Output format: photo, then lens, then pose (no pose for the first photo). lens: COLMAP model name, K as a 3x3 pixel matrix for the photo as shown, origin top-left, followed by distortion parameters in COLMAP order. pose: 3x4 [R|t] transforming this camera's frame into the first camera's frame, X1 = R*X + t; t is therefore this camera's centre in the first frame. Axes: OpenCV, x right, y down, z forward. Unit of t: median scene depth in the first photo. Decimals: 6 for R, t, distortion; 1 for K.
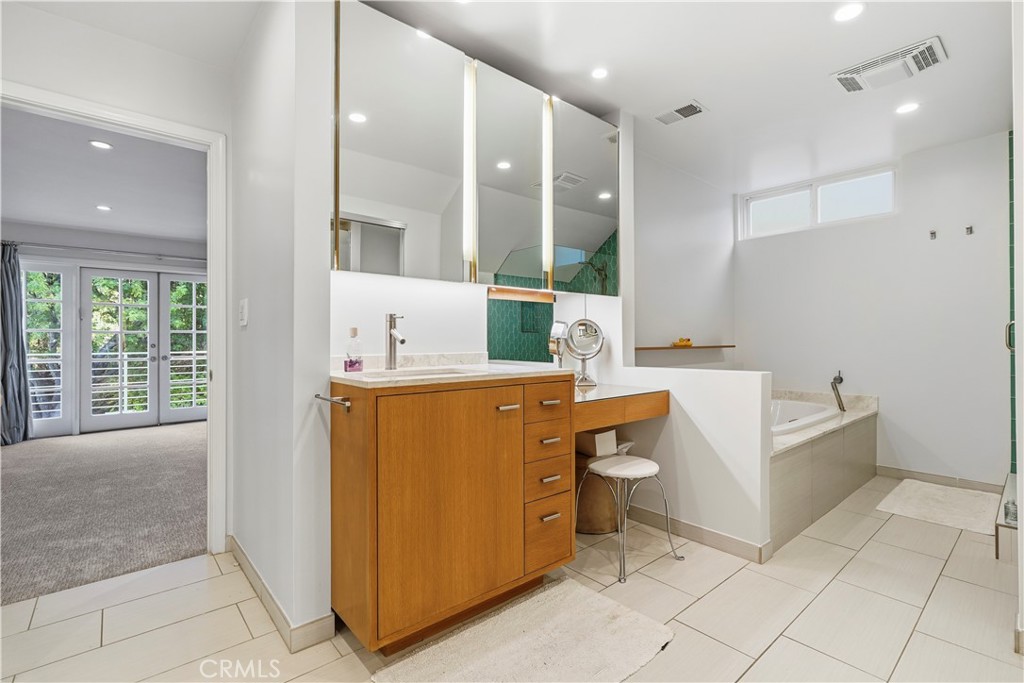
lens RADIAL K [[478.3, 0, 509.7], [0, 478.3, 337.9], [0, 0, 1]] dist [0.000746, 0.000760]
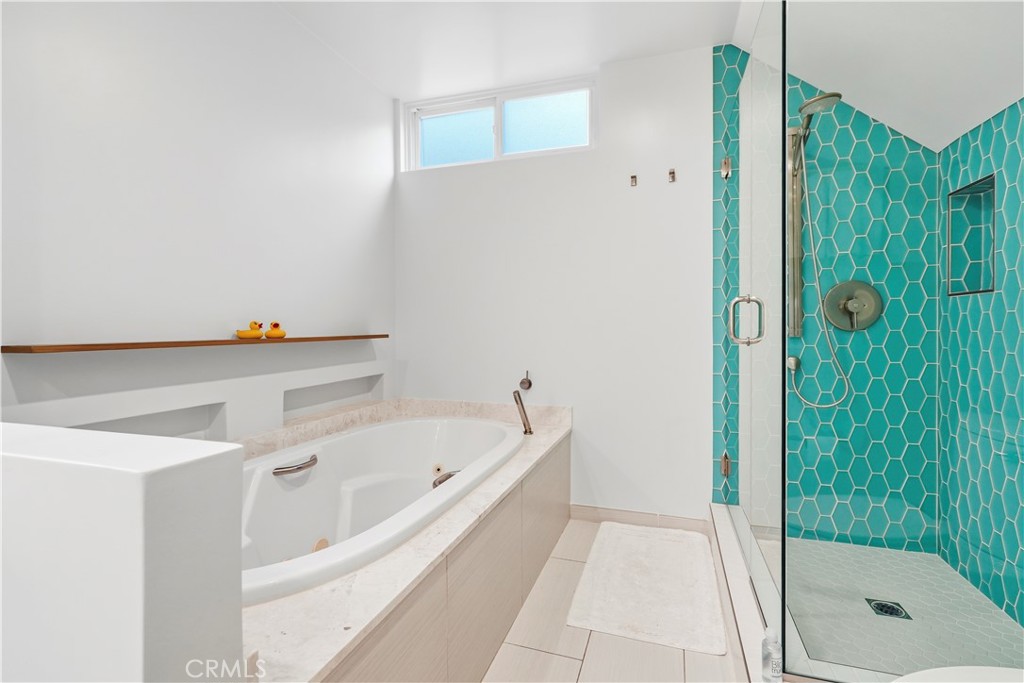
lens RADIAL K [[478.3, 0, 512.2], [0, 478.3, 335.3], [0, 0, 1]] dist [0.000746, 0.000760]
pose [[0.865341, -0.010999, 0.501062, 0.339067], [-0.000109, 0.999755, 0.022135, 0.003198], [-0.501183, -0.019209, 0.865128, 0.434403]]
